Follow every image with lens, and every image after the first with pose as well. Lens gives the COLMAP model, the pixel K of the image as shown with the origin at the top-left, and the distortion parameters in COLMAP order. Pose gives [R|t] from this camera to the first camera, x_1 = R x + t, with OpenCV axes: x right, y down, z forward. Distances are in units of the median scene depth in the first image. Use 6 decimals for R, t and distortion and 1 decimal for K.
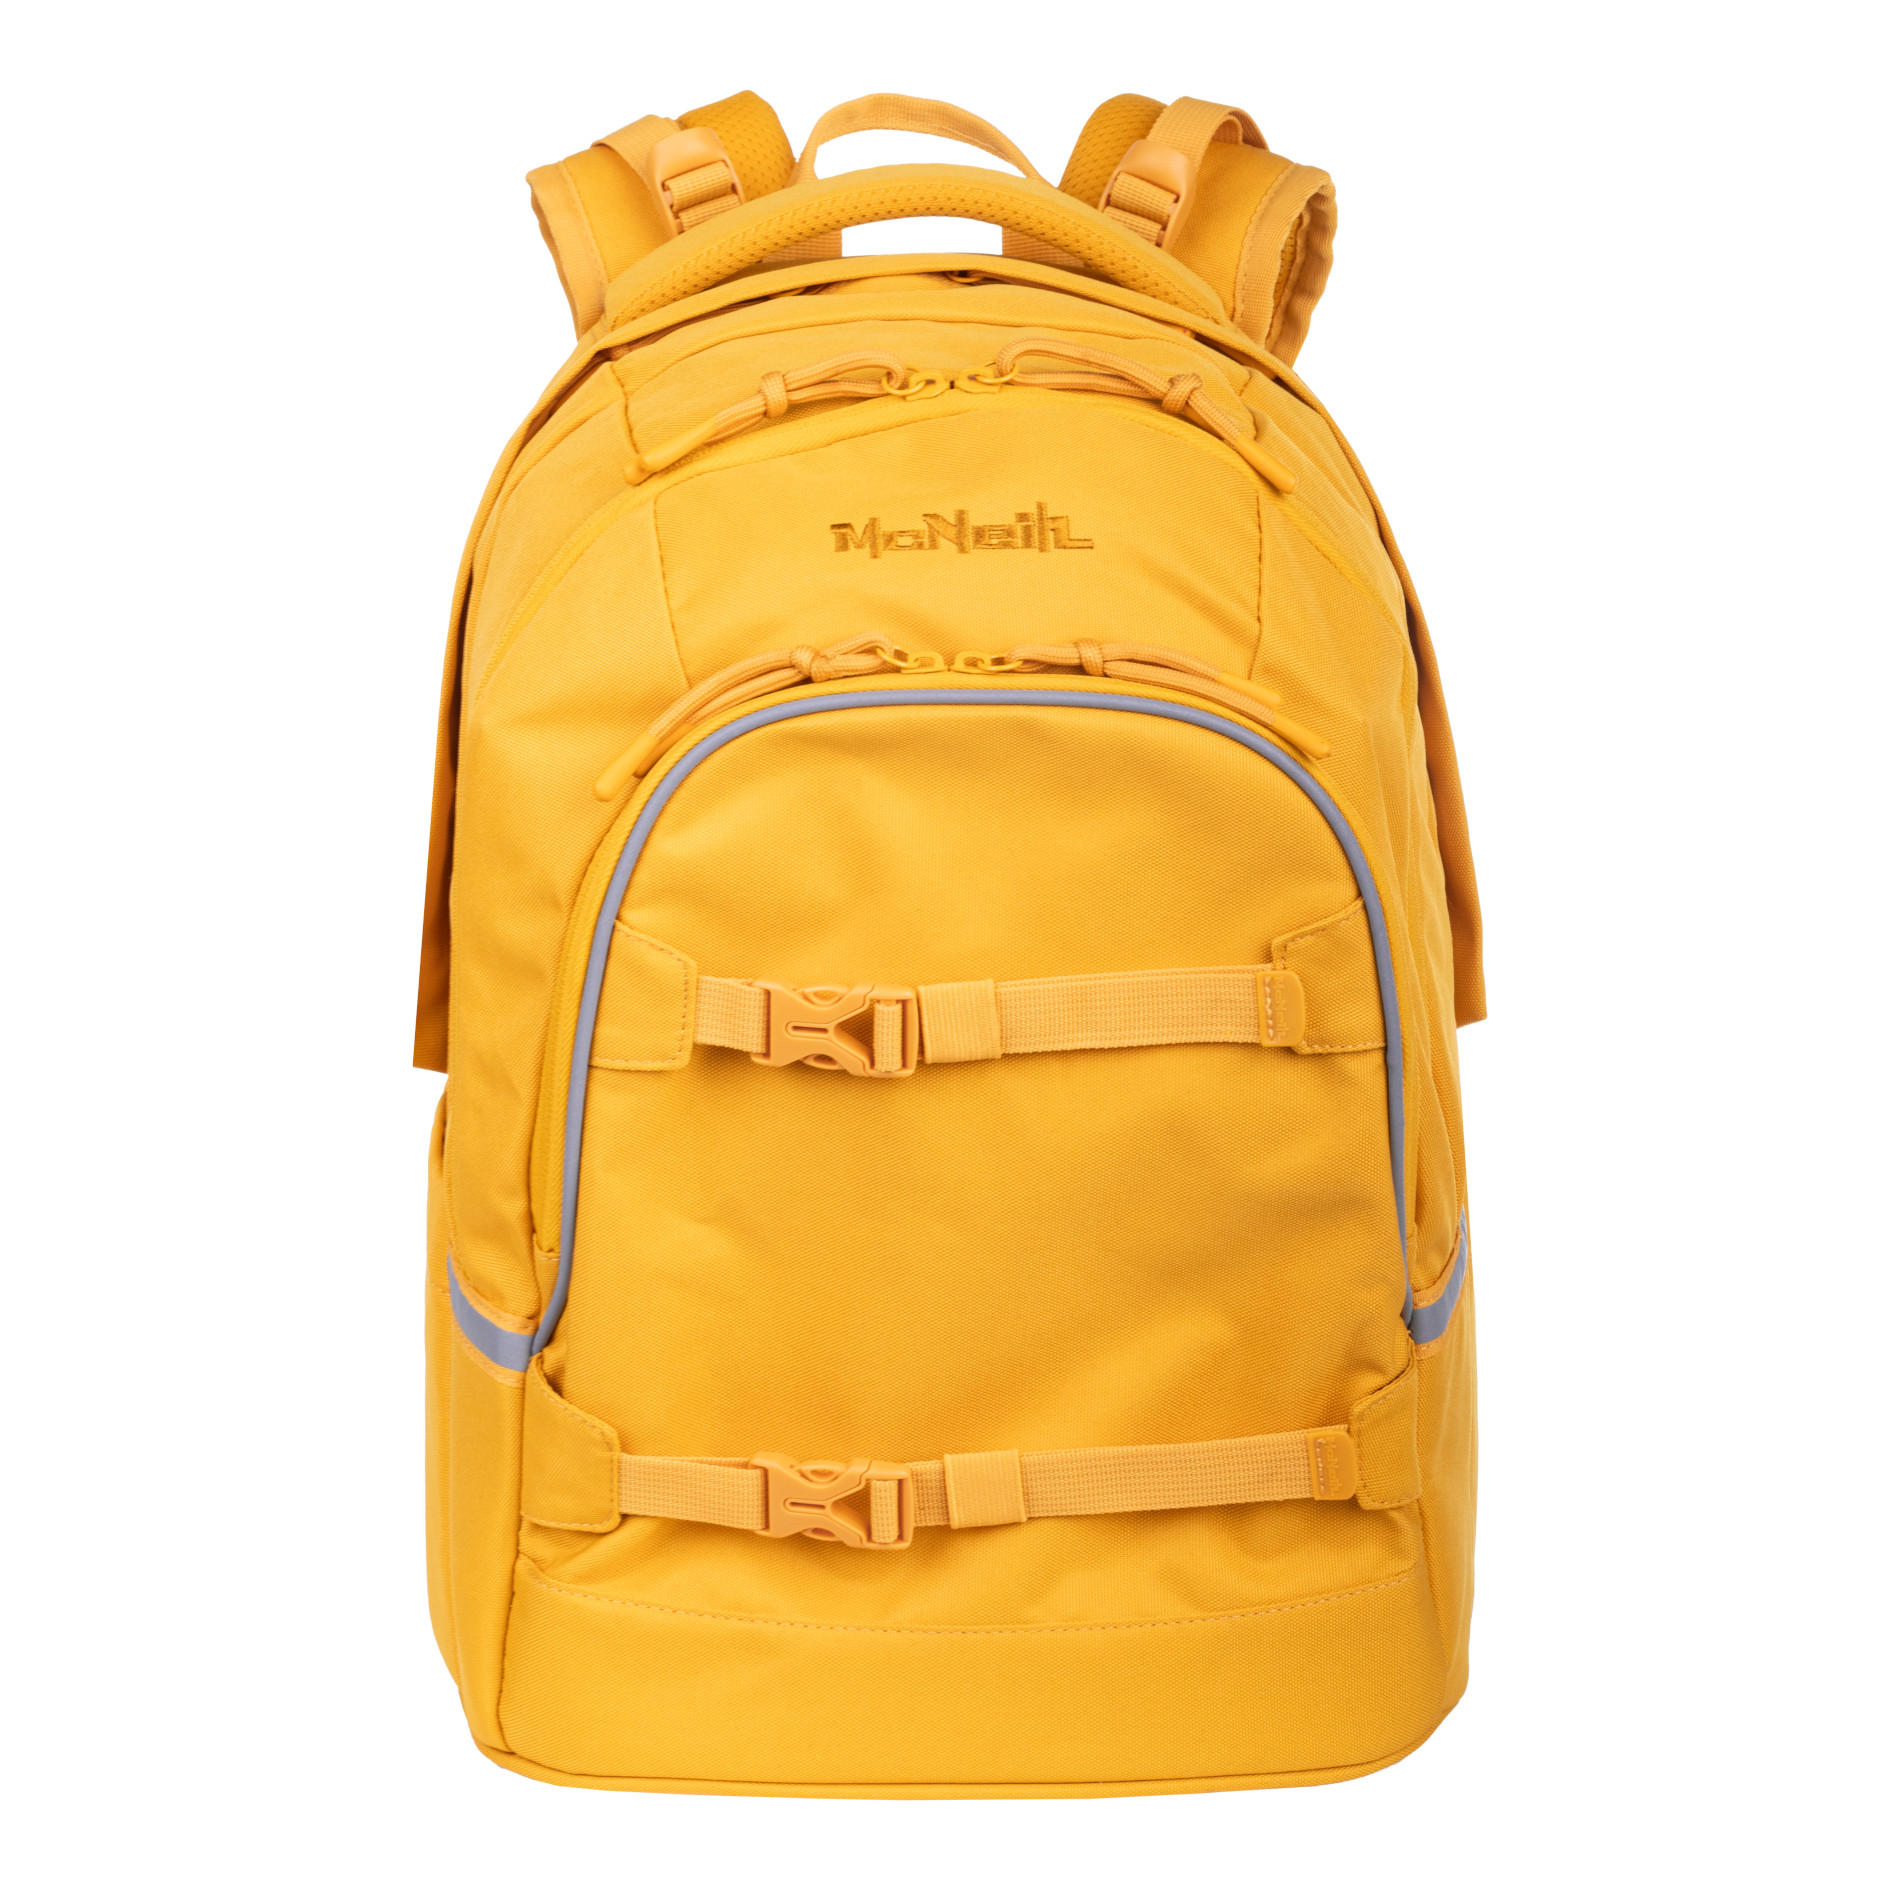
lens RADIAL K [[4482.1, 0, 950.0], [0, 4482.1, 950.0], [0, 0, 1]] dist [-0.107051, -0.316252]
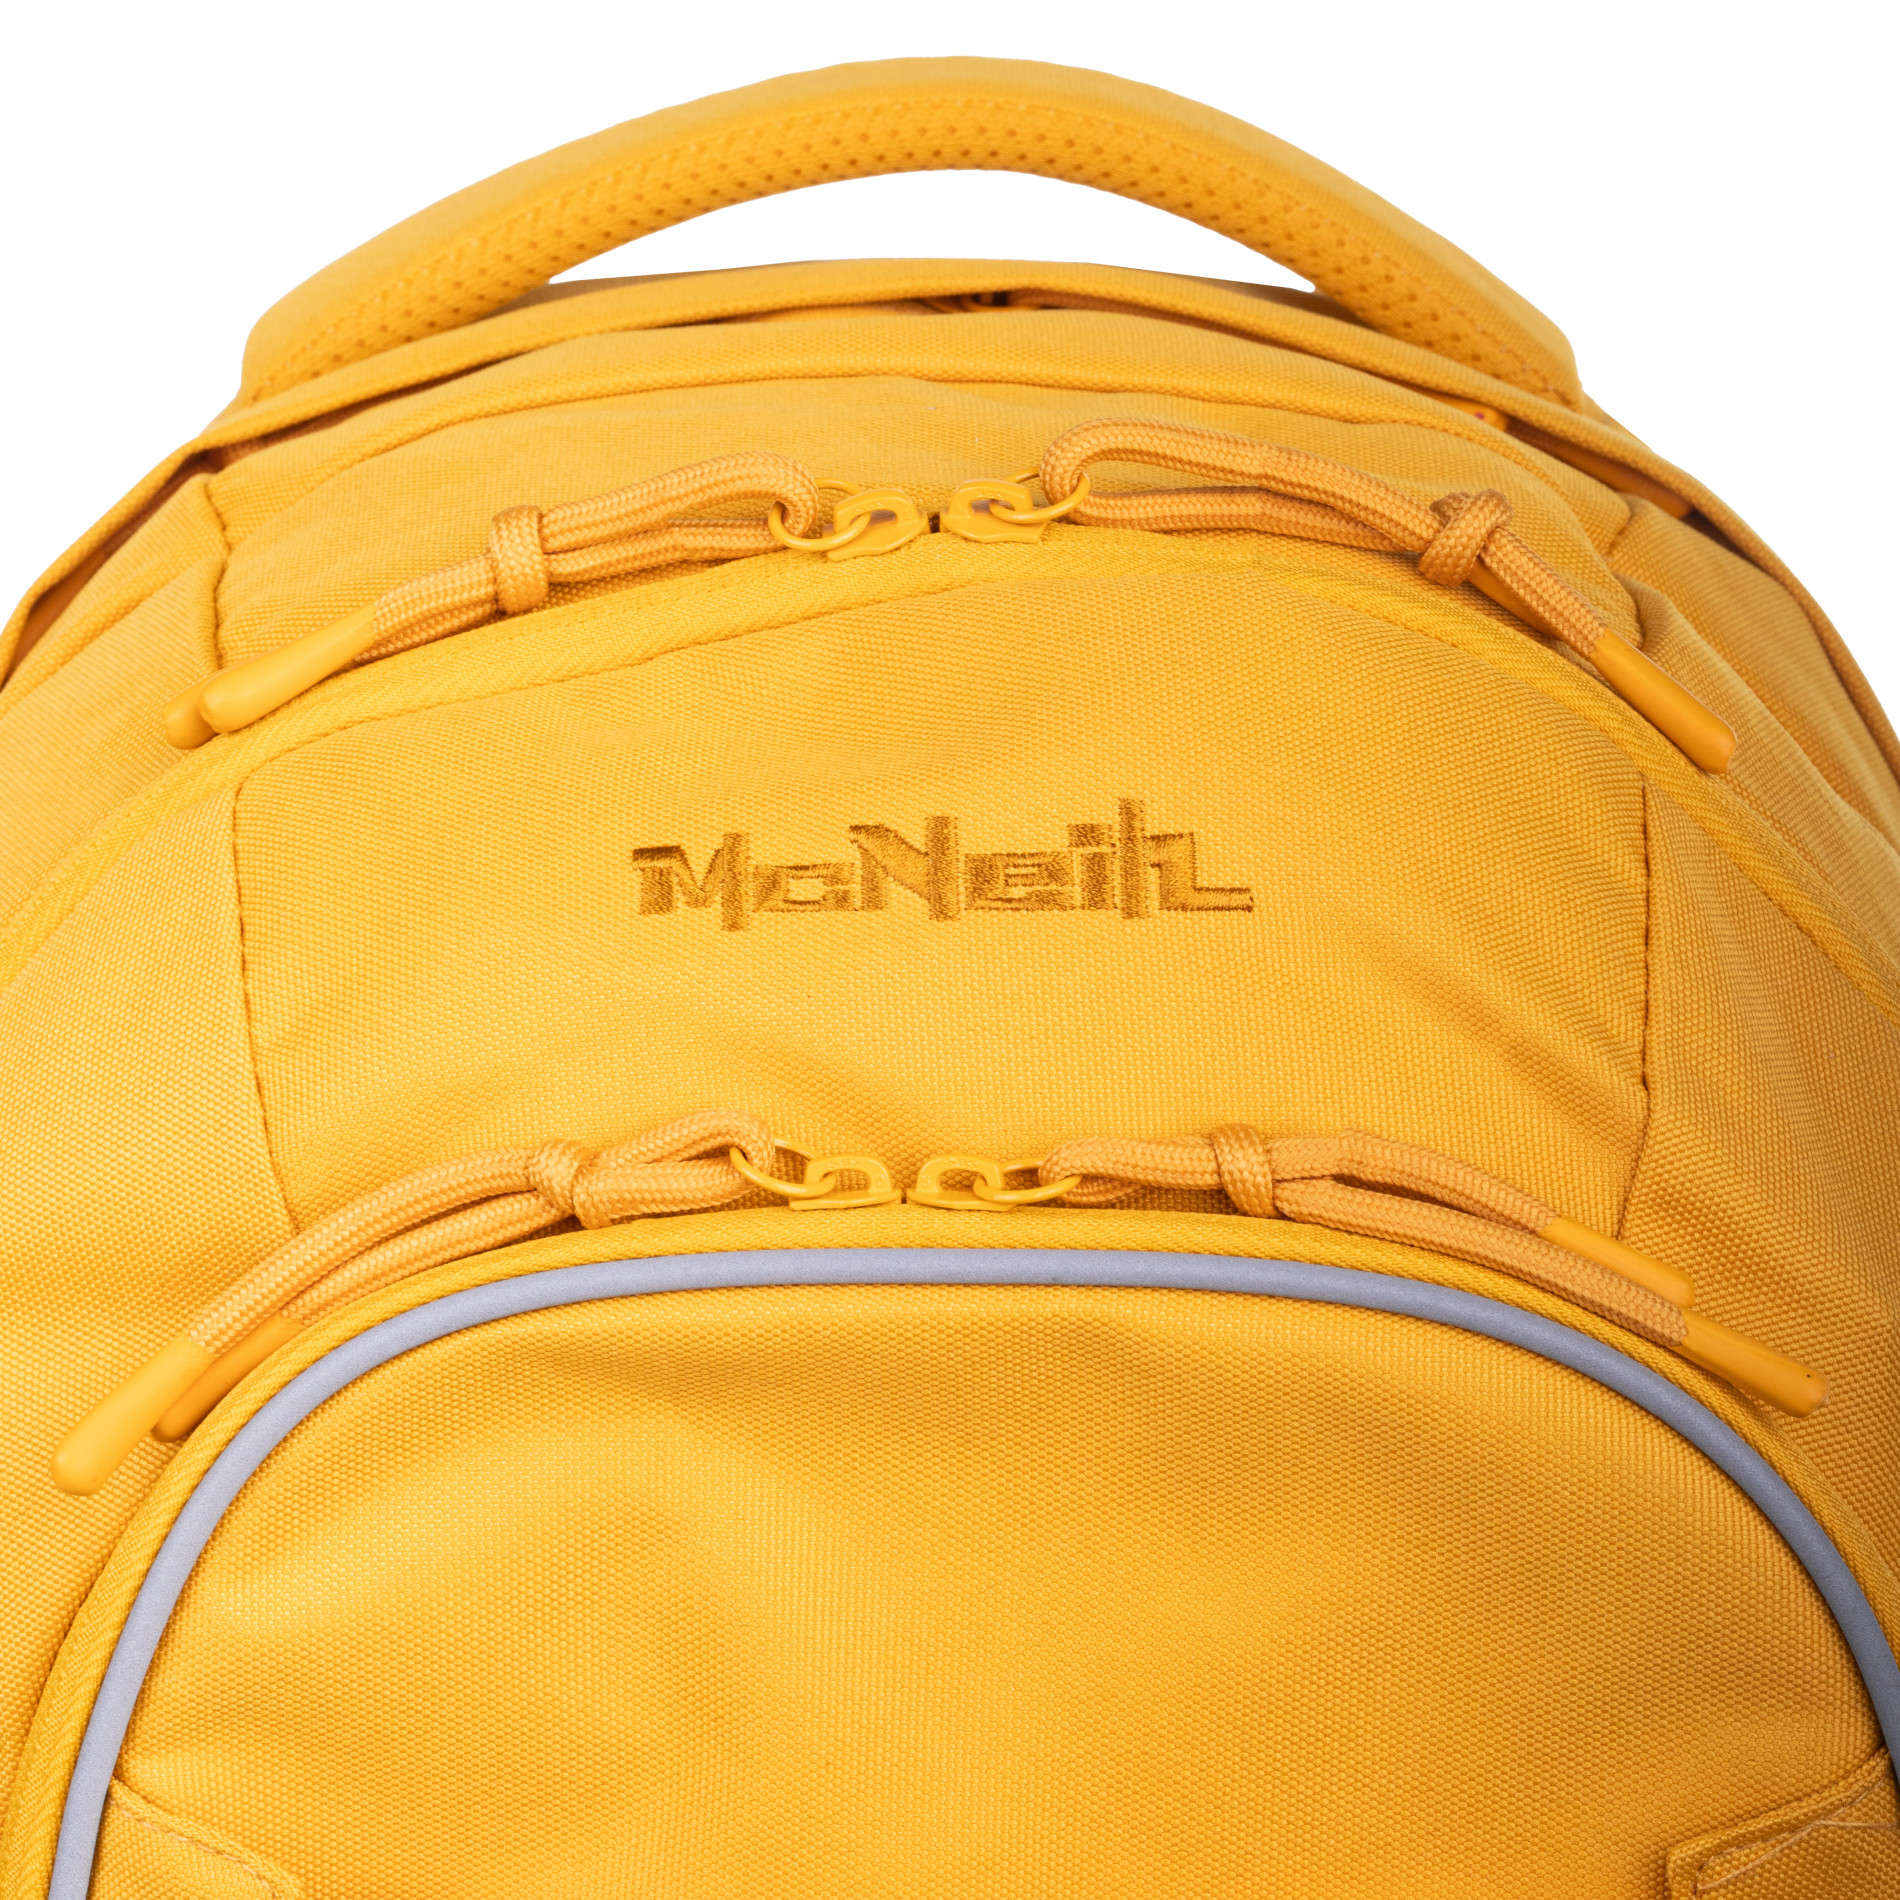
lens RADIAL K [[7464.3, 0, 950.0], [0, 7464.3, 950.0], [0, 0, 1]] dist [-0.979793, 19.045424]
pose [[0.999531, 0.007097, -0.029796, 0.024394], [-0.009251, 0.997305, -0.072779, -0.034840], [0.029200, 0.073021, 0.996903, 0.302863]]
